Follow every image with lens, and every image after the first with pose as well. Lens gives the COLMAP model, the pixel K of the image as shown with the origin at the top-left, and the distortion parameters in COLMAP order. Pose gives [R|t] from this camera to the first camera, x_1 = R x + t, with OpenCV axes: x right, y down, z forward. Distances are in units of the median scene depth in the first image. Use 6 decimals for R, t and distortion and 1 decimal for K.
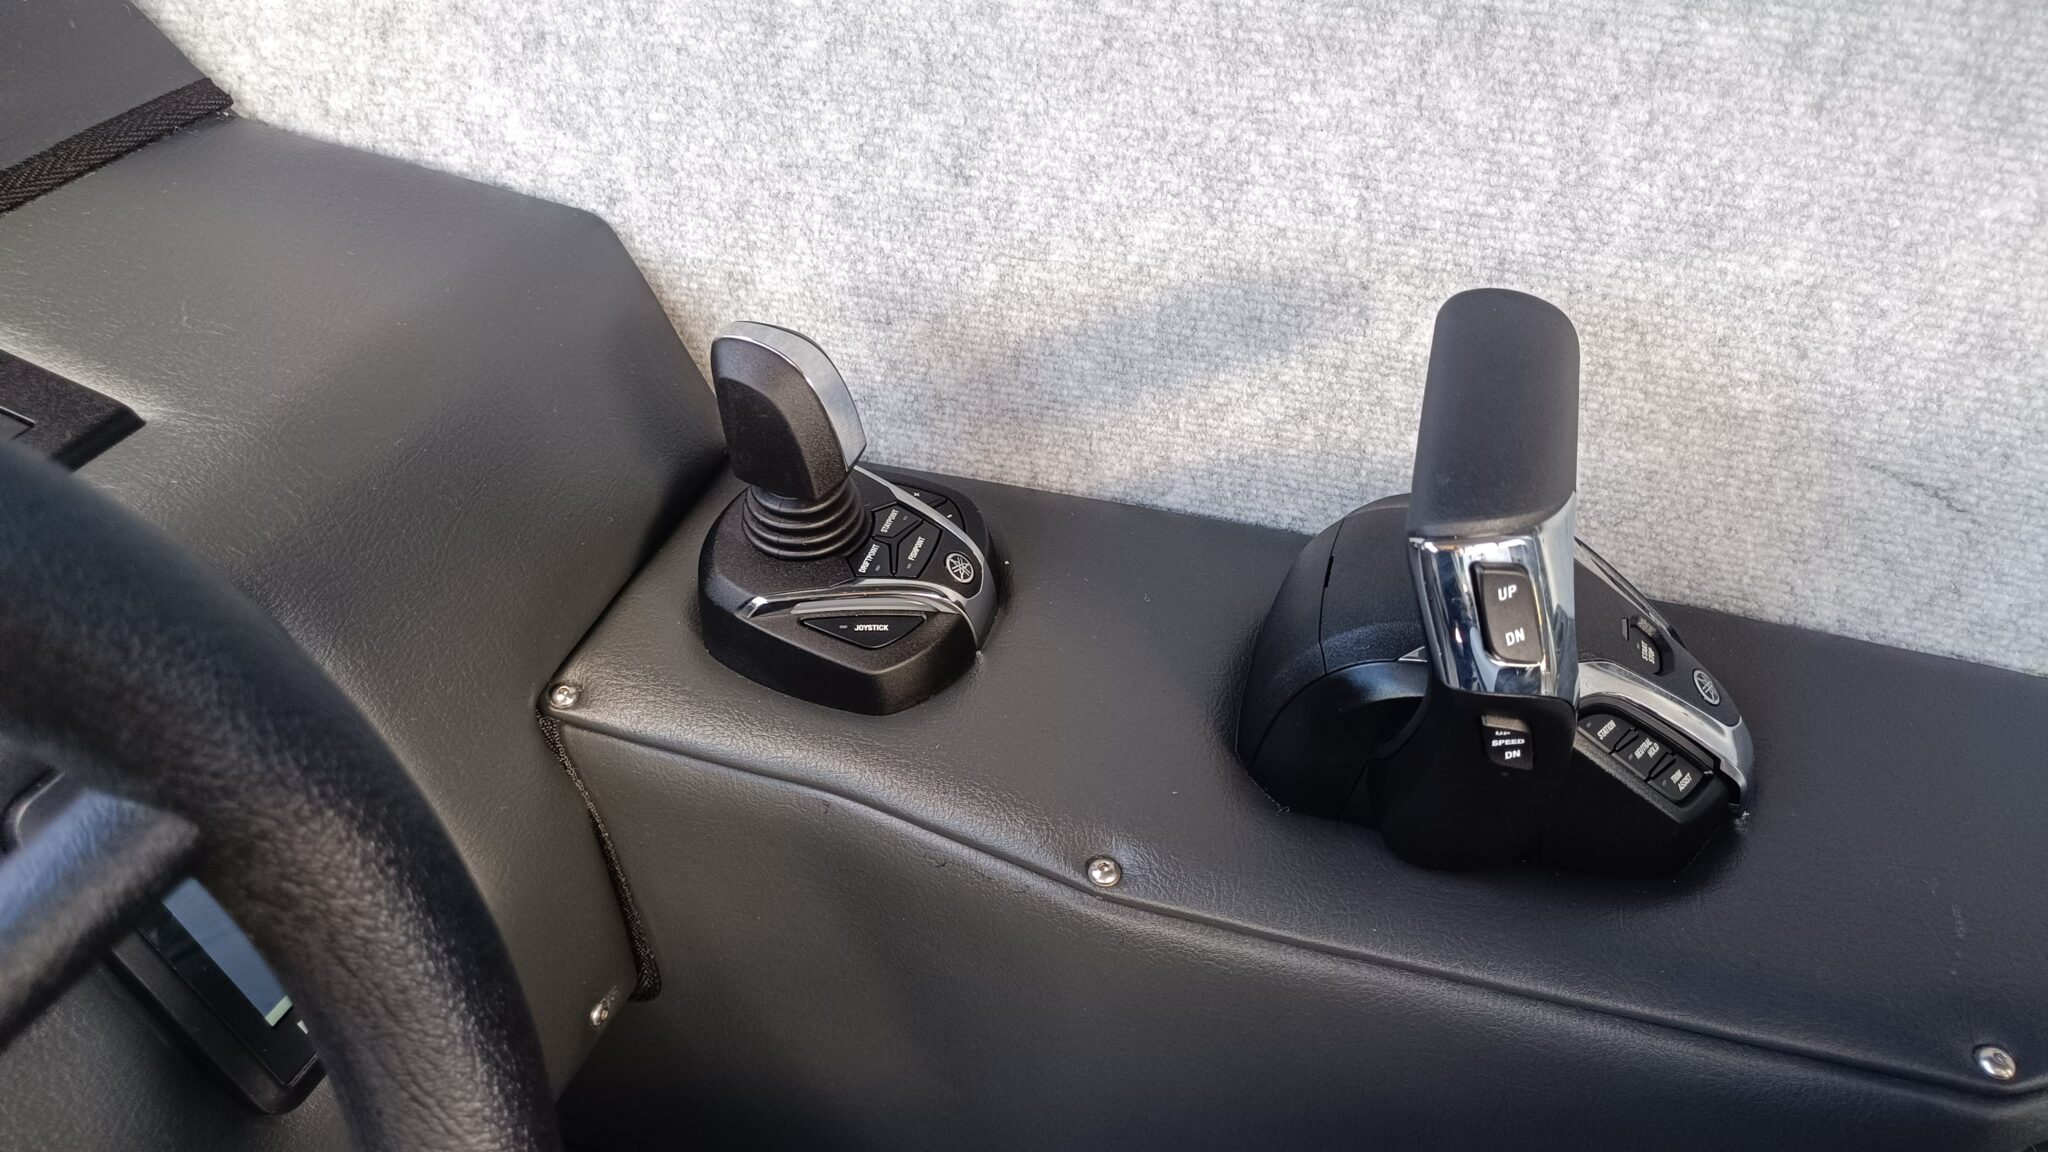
lens RADIAL K [[1440.1, 0, 1026.0], [0, 1440.1, 569.6], [0, 0, 1]] dist [0.009730, -0.012123]
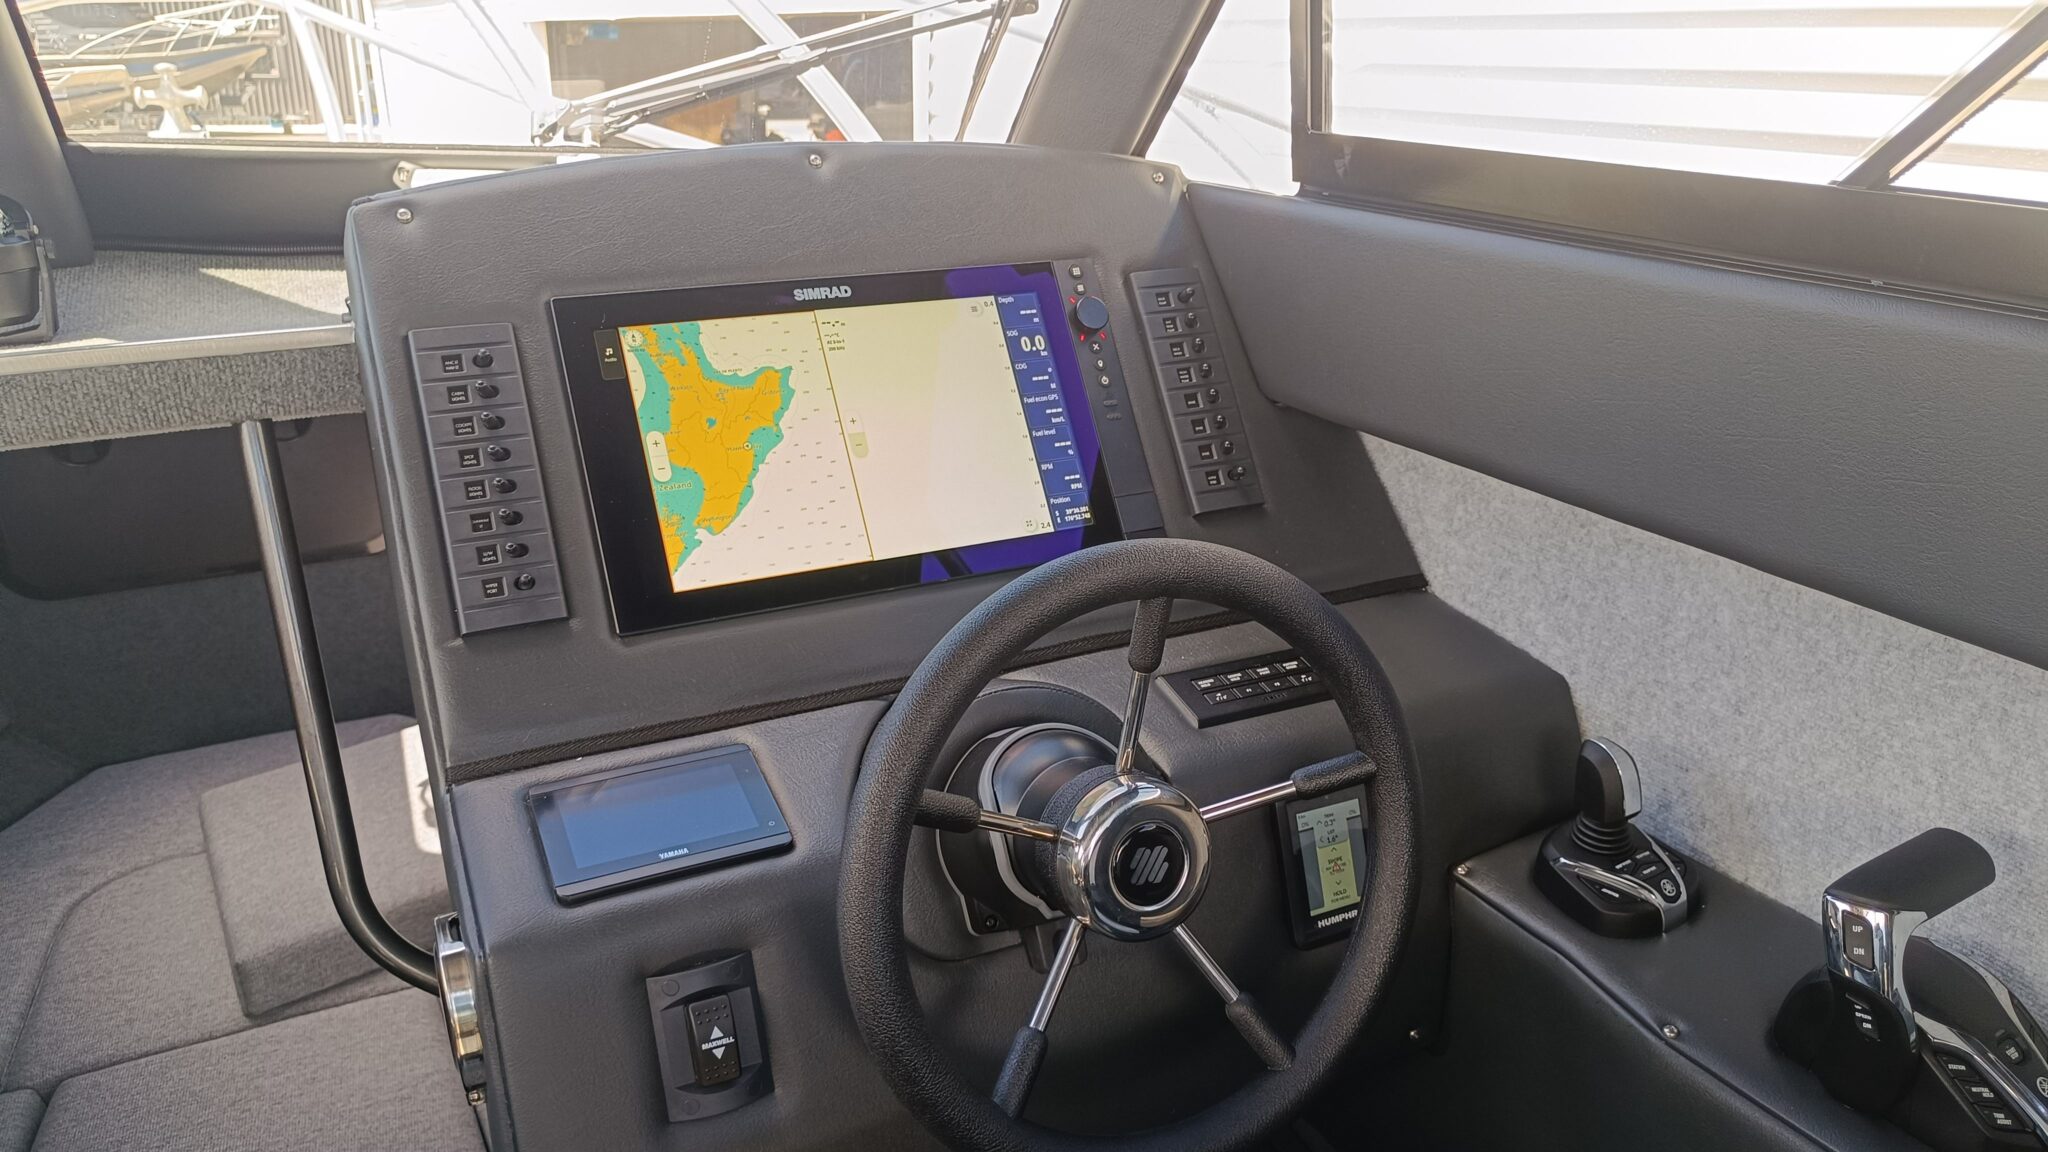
lens RADIAL K [[1440.1, 0, 1026.0], [0, 1440.1, 569.6], [0, 0, 1]] dist [0.009730, -0.012123]
pose [[0.725410, 0.242594, -0.644150, 0.510147], [-0.429200, 0.891040, -0.147769, 0.295362], [0.538115, 0.383662, 0.750490, -1.199537]]
